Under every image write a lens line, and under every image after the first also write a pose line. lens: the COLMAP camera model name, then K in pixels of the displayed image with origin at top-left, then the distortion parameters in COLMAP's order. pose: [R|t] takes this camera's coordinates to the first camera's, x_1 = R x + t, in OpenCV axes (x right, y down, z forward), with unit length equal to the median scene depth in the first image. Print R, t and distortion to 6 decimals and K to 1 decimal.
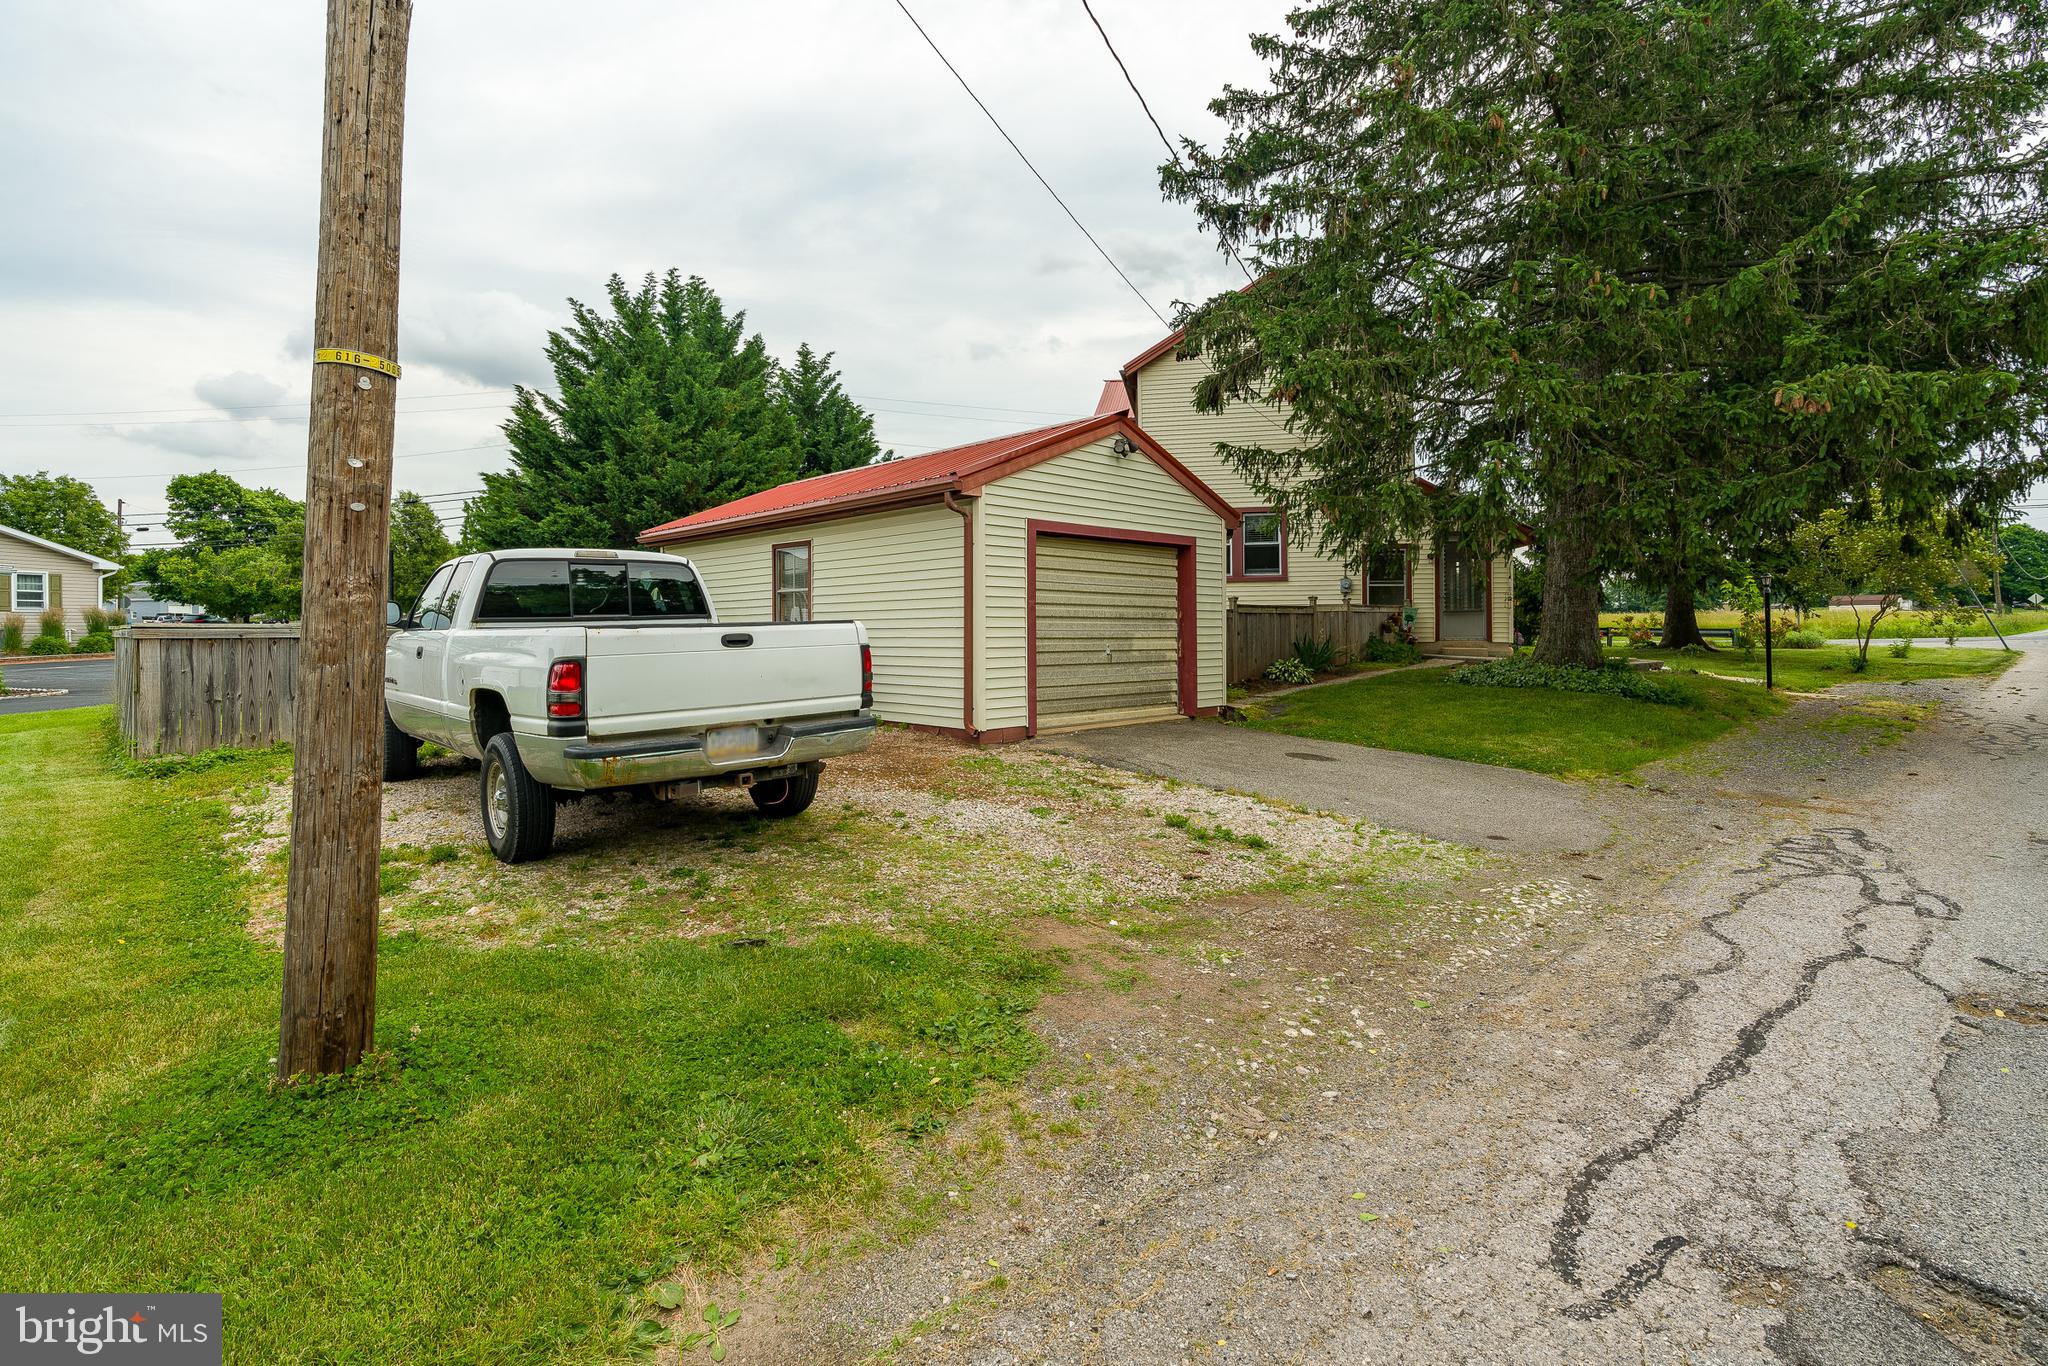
lens RADIAL K [[935.1, 0, 1024.5], [0, 935.1, 654.6], [0, 0, 1]] dist [-0.012041, 0.002357]
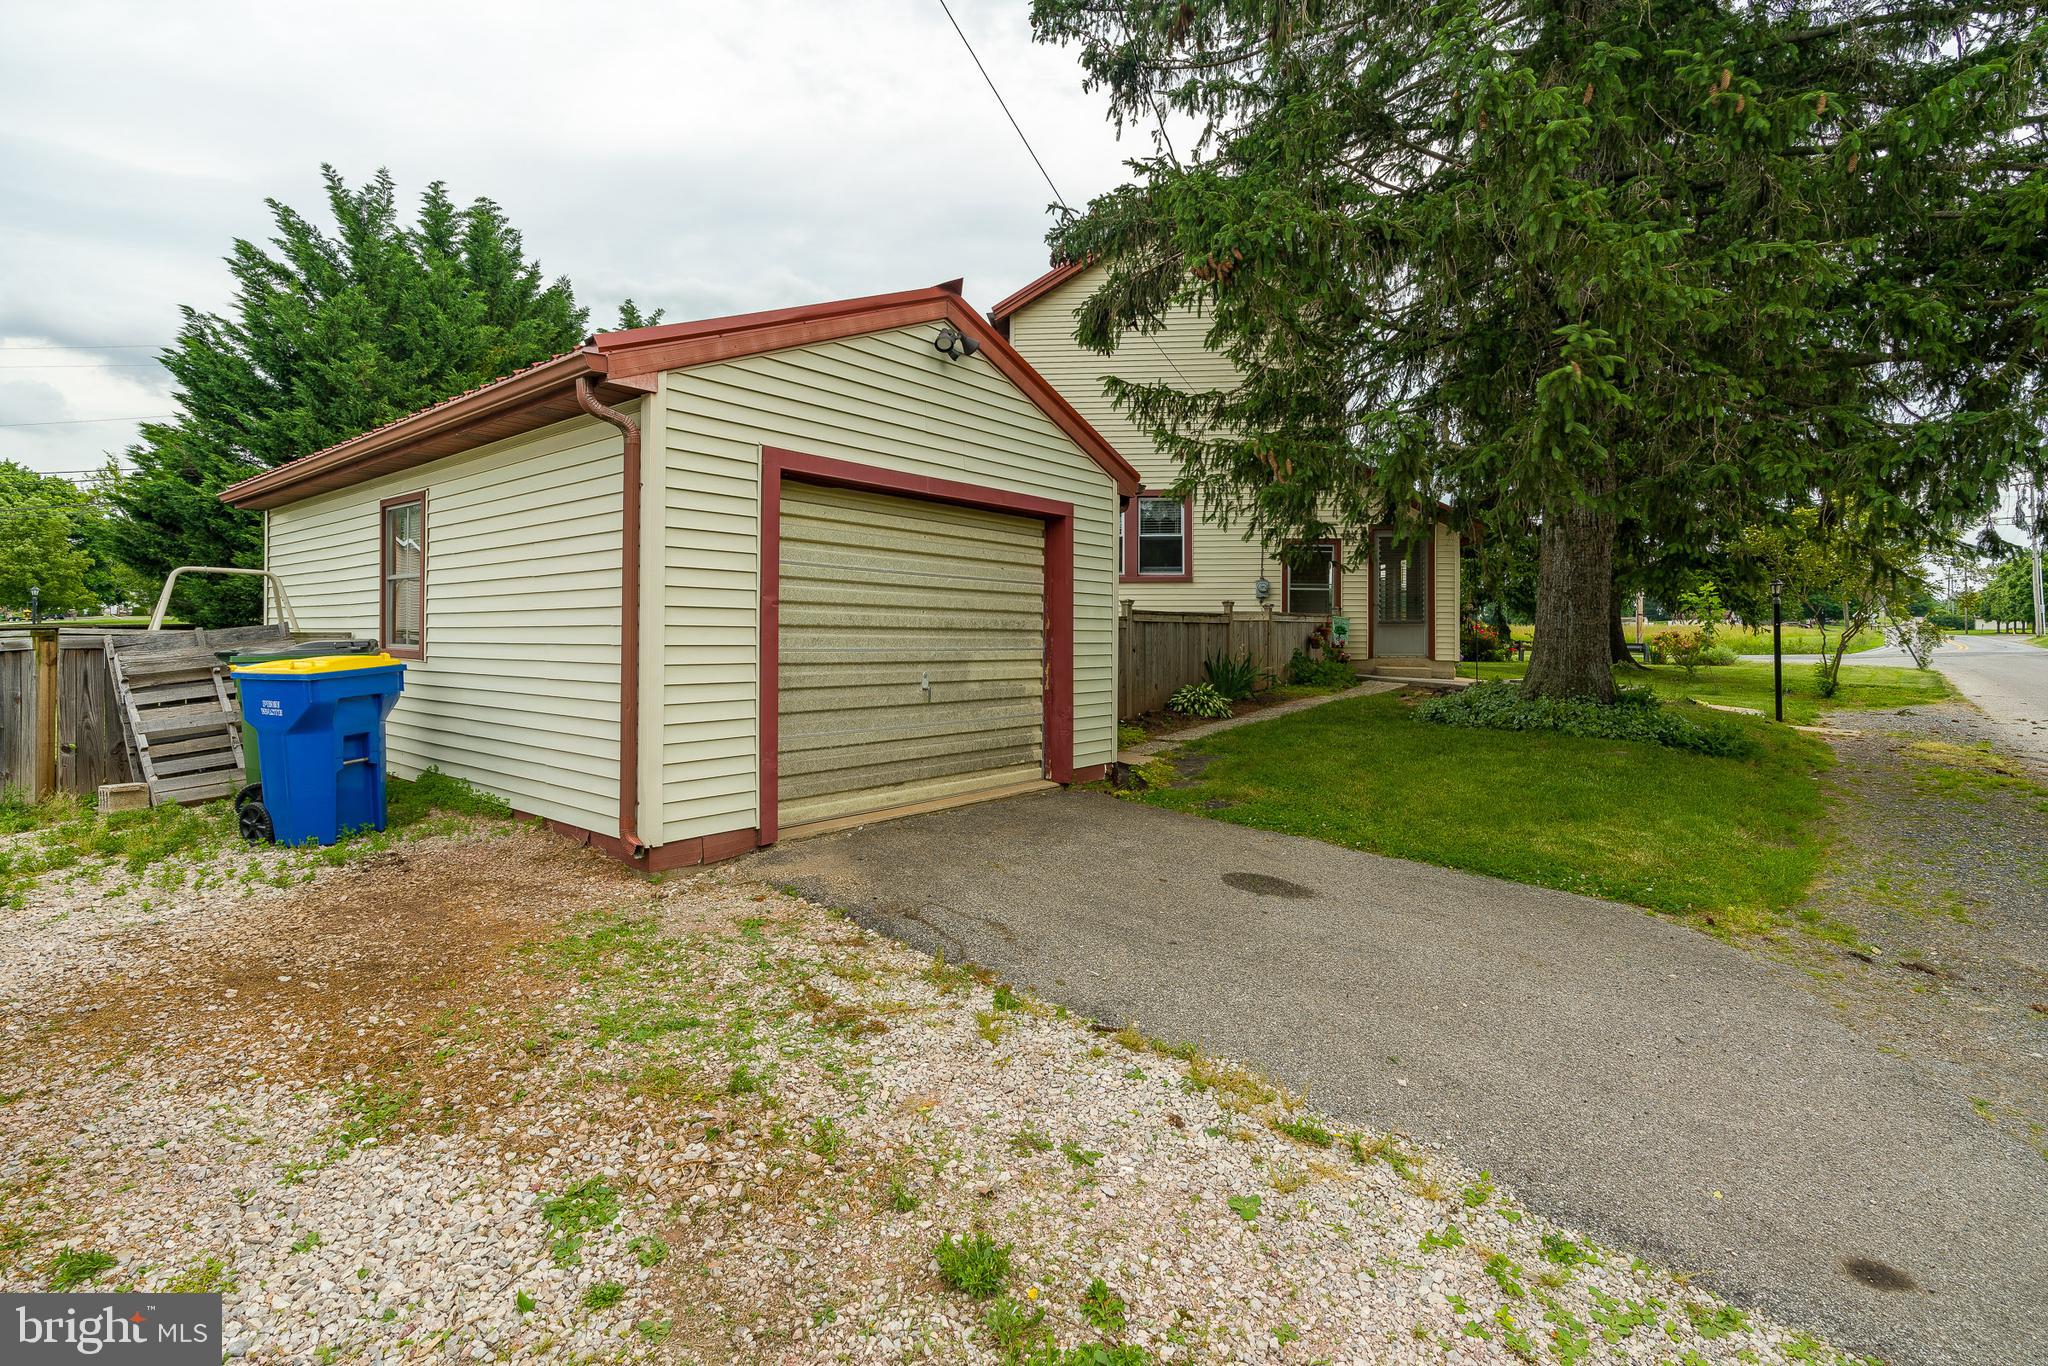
lens RADIAL K [[935.1, 0, 1027.3], [0, 935.1, 664.3], [0, 0, 1]] dist [-0.012041, 0.002357]
pose [[0.992903, 0.005659, 0.118794, 0.069350], [-0.006183, 0.999973, 0.004045, -0.015829], [-0.118768, -0.004751, 0.992911, 0.329163]]
